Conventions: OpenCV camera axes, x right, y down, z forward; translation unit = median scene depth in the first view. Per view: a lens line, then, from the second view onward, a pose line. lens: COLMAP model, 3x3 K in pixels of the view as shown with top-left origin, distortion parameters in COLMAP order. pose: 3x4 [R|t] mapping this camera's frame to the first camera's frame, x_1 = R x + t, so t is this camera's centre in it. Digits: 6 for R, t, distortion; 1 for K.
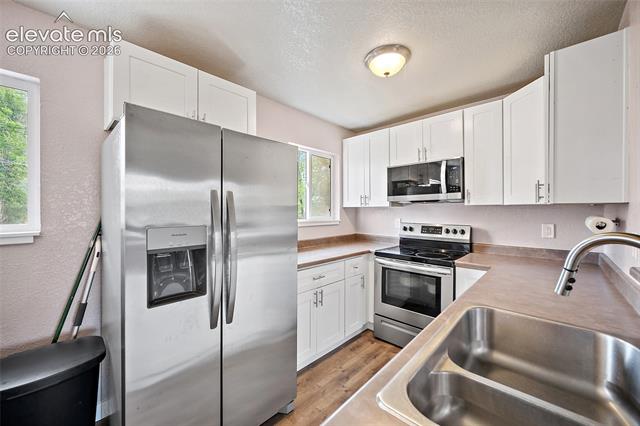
lens RADIAL K [[265.2, 0, 314.7], [0, 265.2, 211.6], [0, 0, 1]] dist [-0.001107, -0.000155]
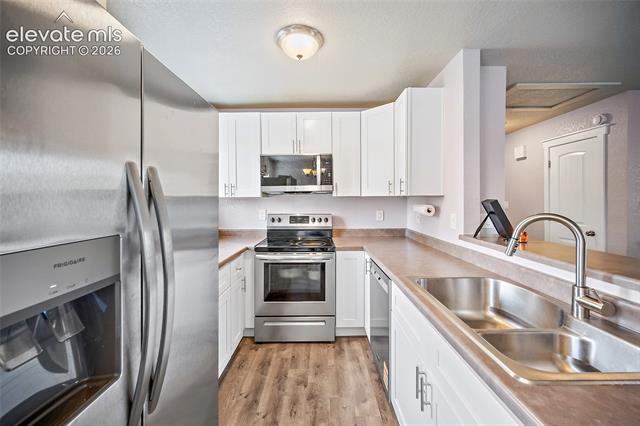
lens RADIAL K [[266.5, 0, 318.5], [0, 266.5, 203.5], [0, 0, 1]] dist [-0.000209, -0.000091]
pose [[0.692522, -0.010873, 0.721314, -0.291054], [0.008827, 0.999939, 0.006597, -0.001392], [-0.721342, 0.001799, 0.692576, 0.236138]]
